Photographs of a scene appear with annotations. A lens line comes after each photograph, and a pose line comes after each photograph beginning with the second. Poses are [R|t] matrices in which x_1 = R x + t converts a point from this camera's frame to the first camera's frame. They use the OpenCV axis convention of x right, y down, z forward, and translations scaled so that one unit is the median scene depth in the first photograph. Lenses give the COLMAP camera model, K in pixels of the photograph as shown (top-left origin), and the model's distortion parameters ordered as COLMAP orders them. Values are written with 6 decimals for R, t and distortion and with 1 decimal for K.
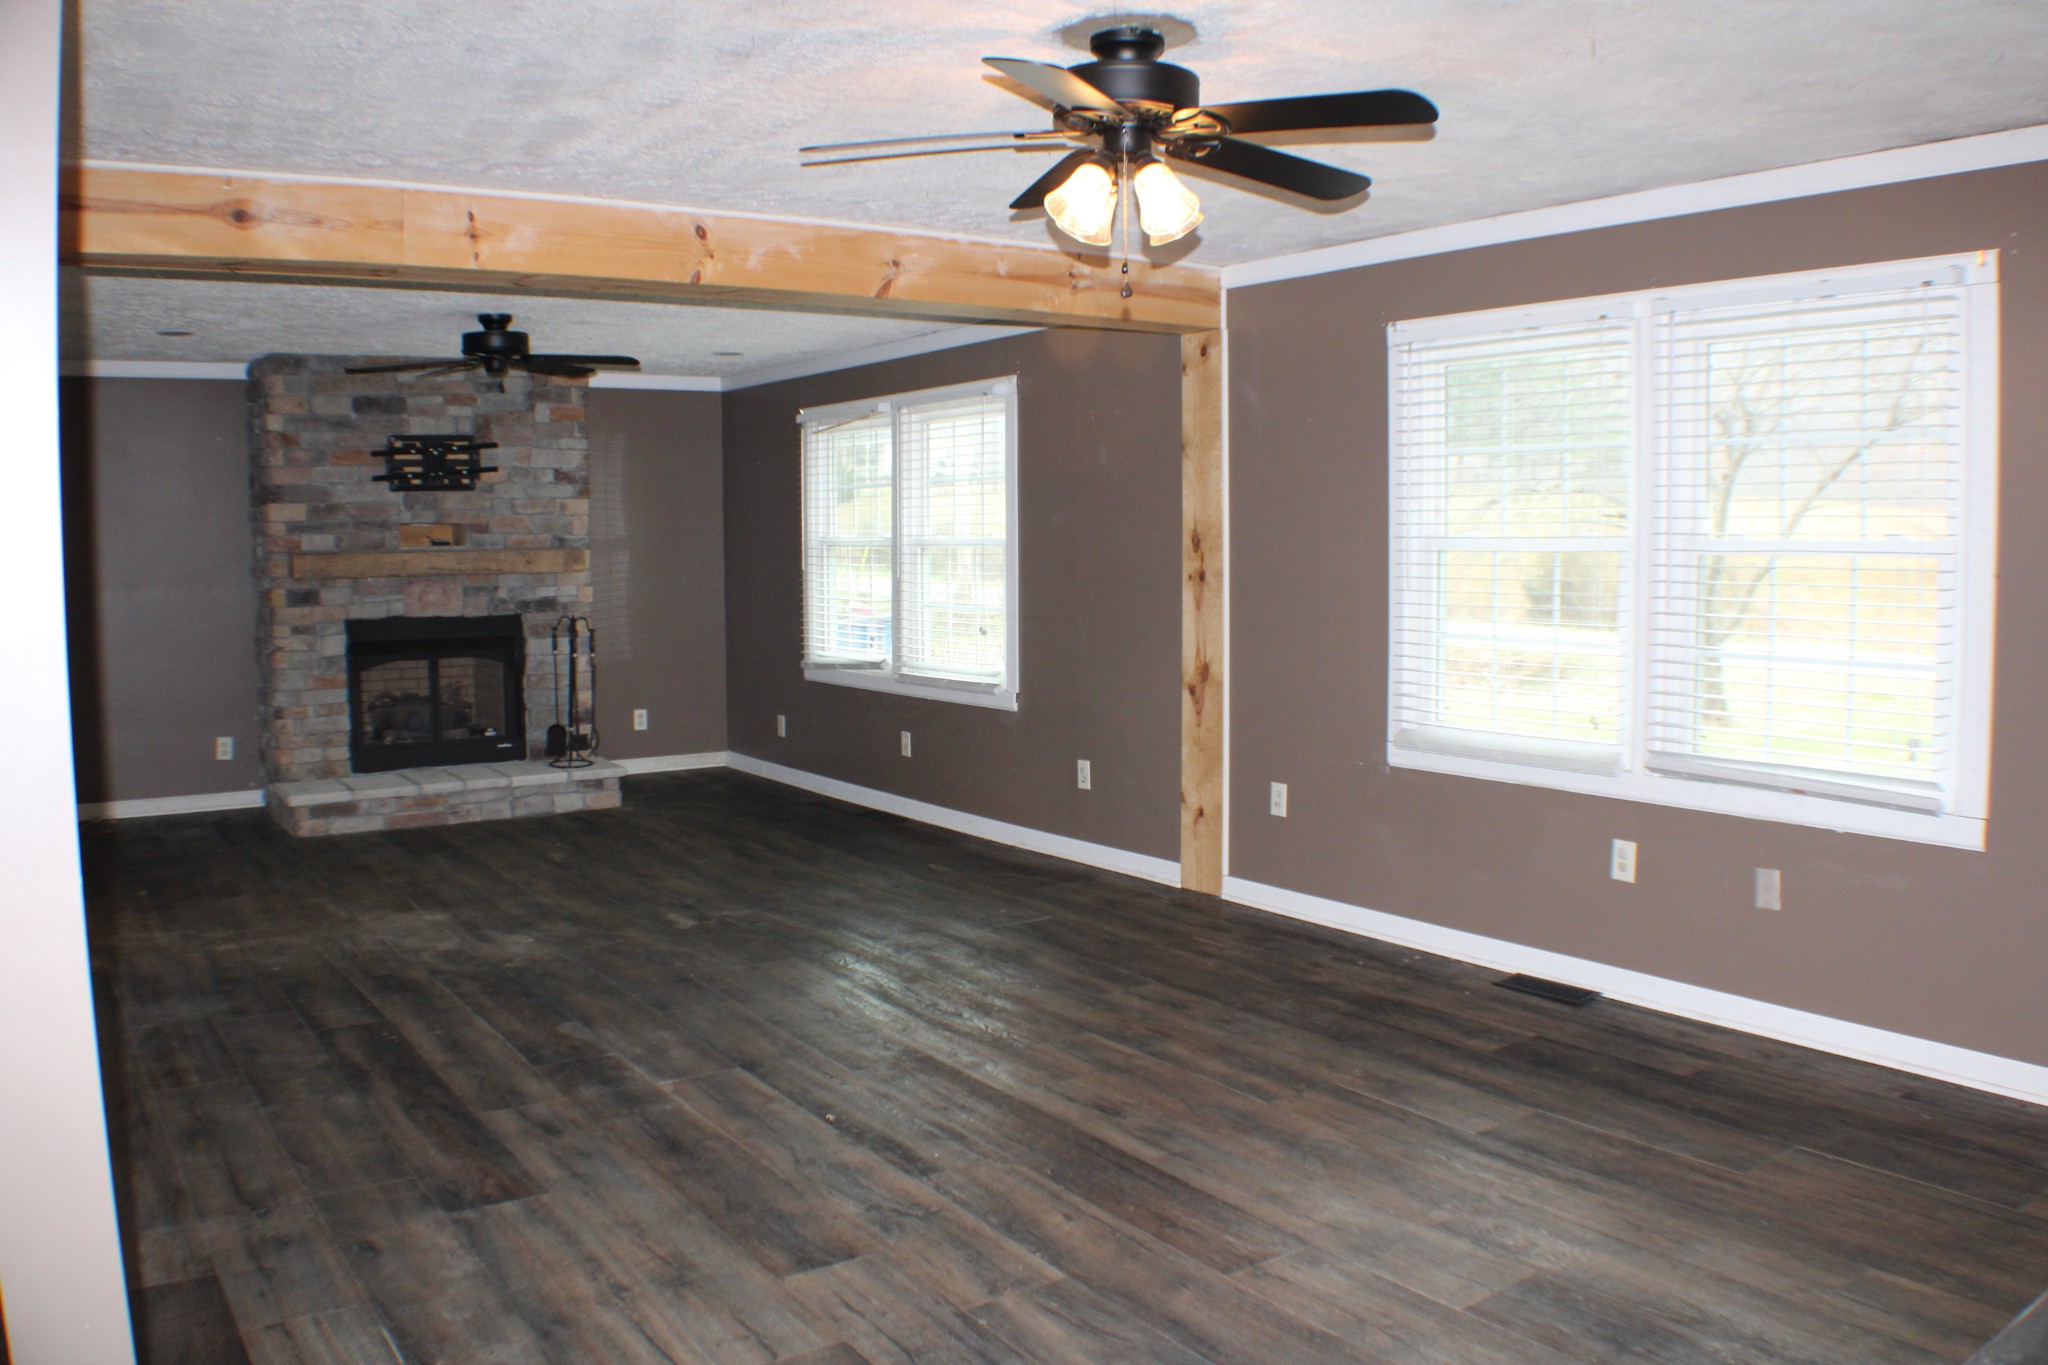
lens RADIAL K [[1616.0, 0, 1038.9], [0, 1616.0, 682.8], [0, 0, 1]] dist [-0.200559, 0.076156]
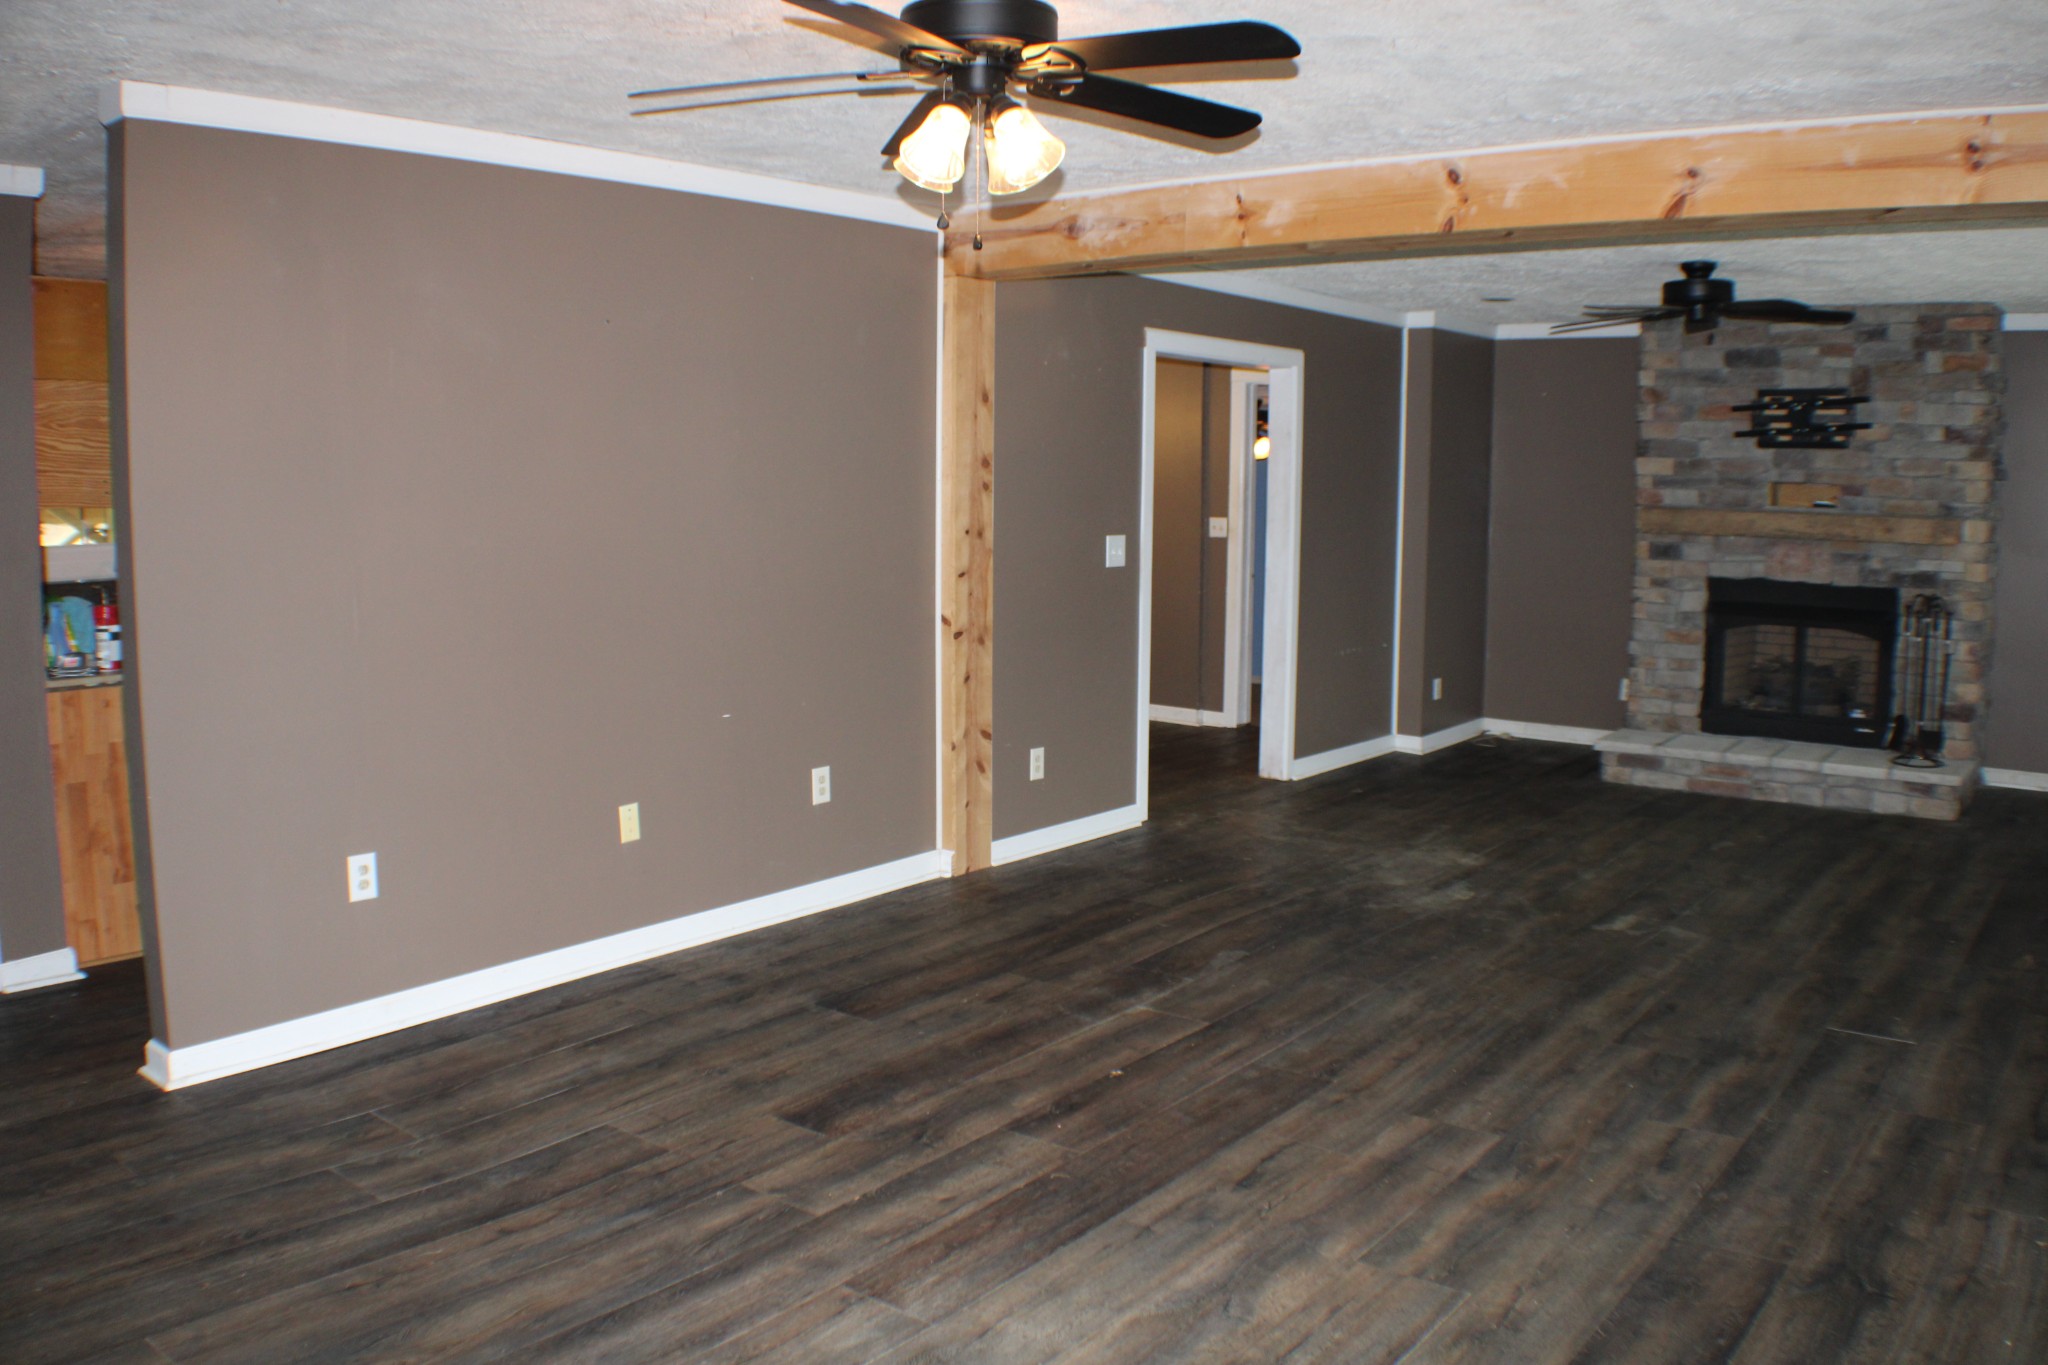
lens RADIAL K [[1616.0, 0, 1038.9], [0, 1616.0, 682.8], [0, 0, 1]] dist [-0.200559, 0.076156]
pose [[0.304729, 0.126754, -0.943967, 0.377819], [-0.094980, 0.990209, 0.102302, -0.035523], [0.947692, 0.058484, 0.313784, 0.296002]]
